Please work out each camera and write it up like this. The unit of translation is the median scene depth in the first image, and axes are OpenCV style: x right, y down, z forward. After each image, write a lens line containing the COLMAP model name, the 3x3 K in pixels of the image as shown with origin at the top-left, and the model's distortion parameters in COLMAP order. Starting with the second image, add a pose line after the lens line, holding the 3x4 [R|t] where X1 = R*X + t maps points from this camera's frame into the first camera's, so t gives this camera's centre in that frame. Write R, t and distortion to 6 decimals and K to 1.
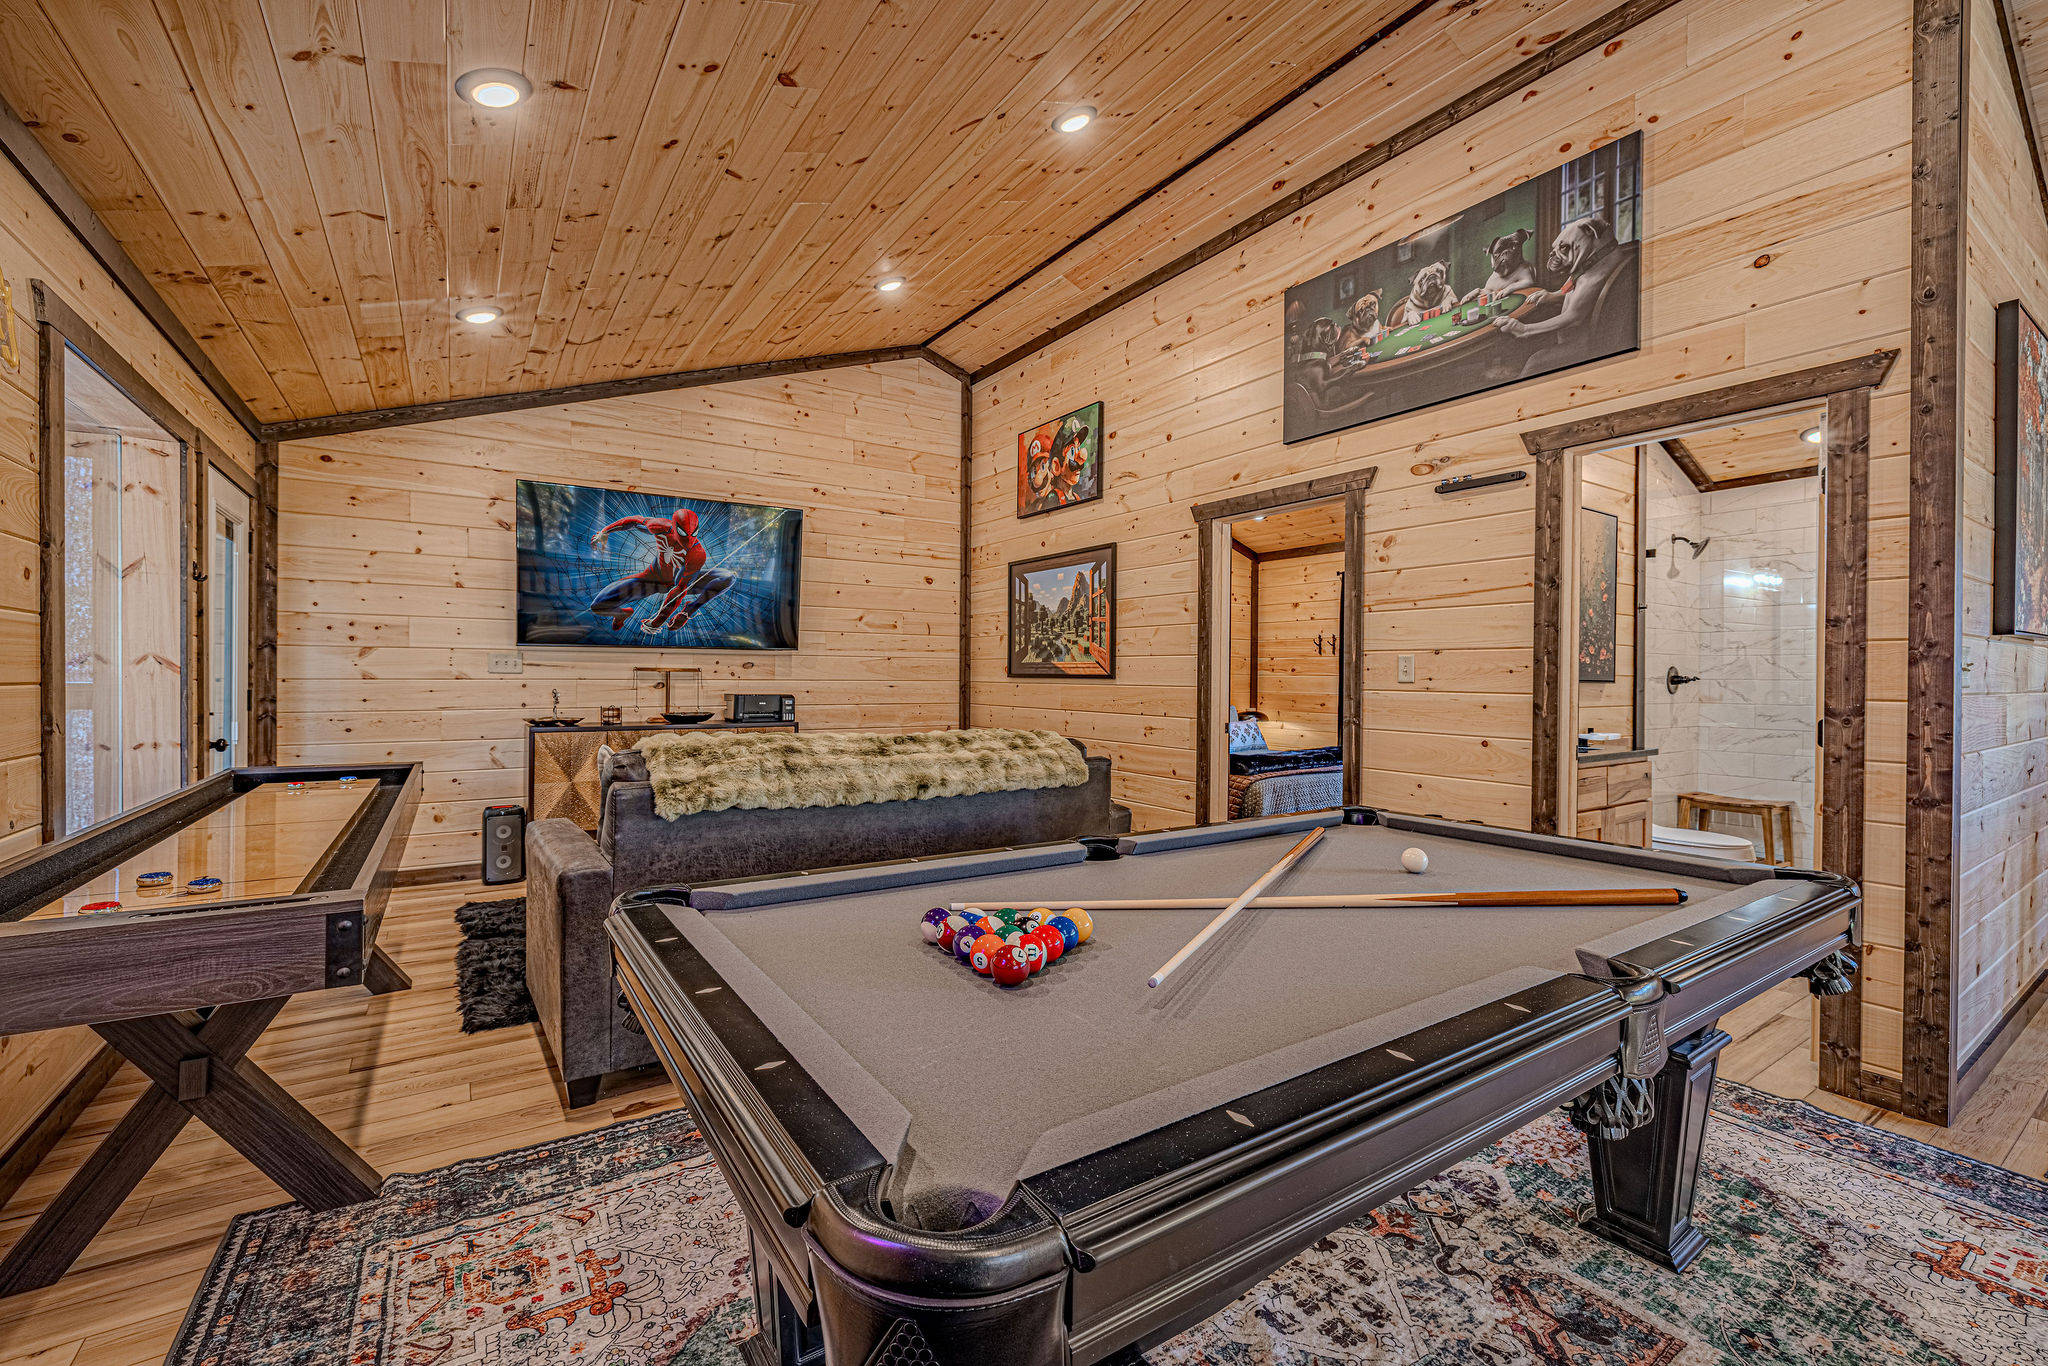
lens RADIAL K [[848.5, 0, 1002.2], [0, 848.5, 683.8], [0, 0, 1]] dist [-0.001524, -0.000330]
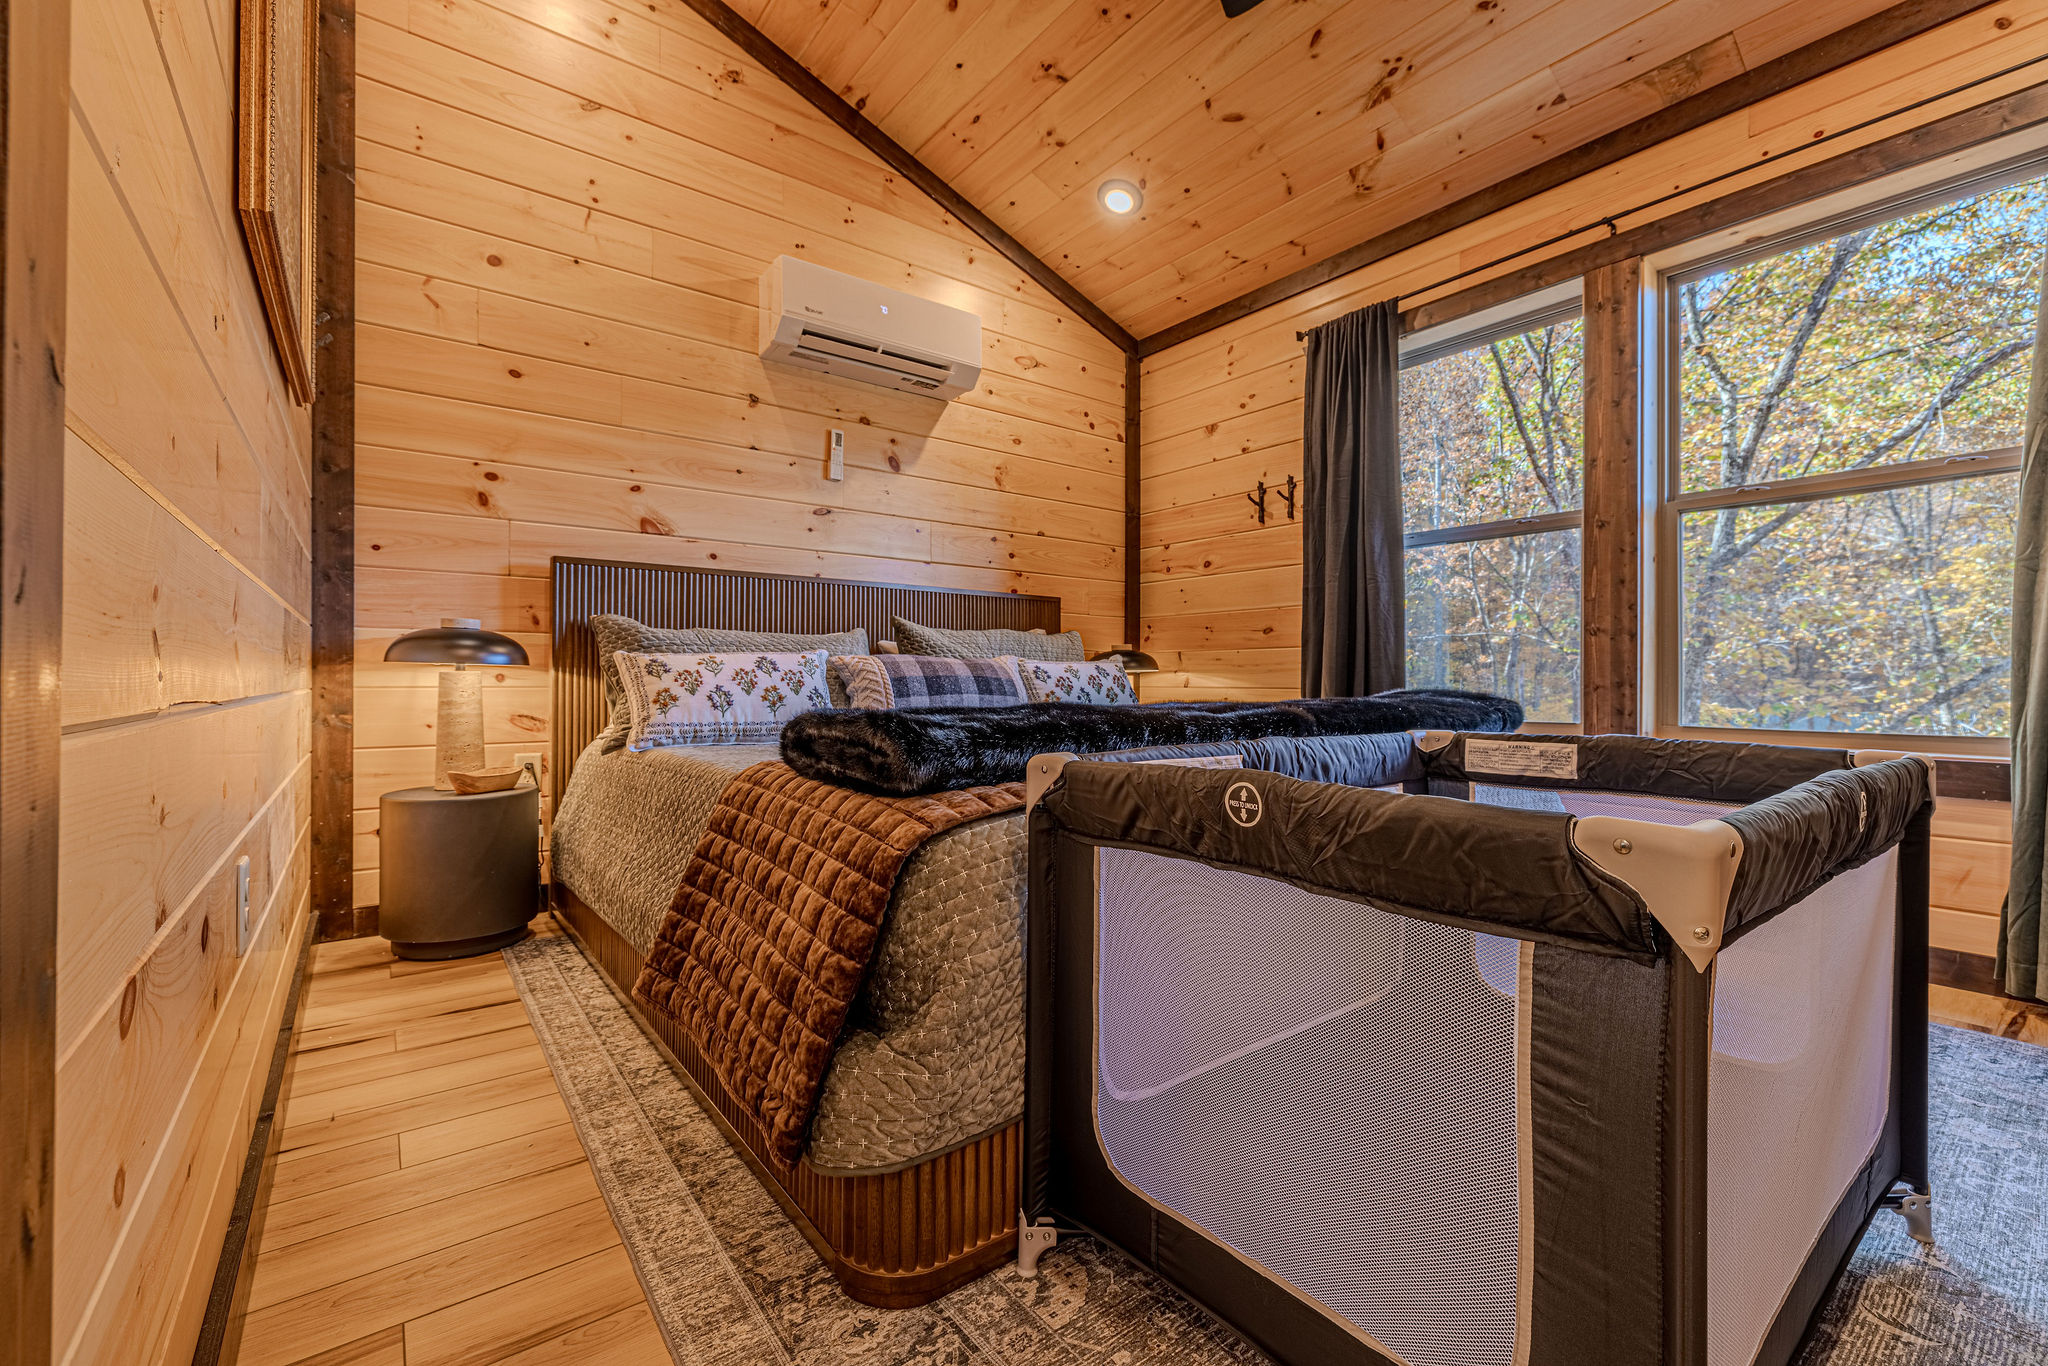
lens RADIAL K [[848.5, 0, 1023.9], [0, 848.5, 677.5], [0, 0, 1]] dist [-0.001524, -0.000330]
pose [[0.997034, -0.007277, 0.076621, 0.204727], [0.007617, 0.999962, -0.004147, 0.050180], [-0.076588, 0.004719, 0.997052, 0.537045]]
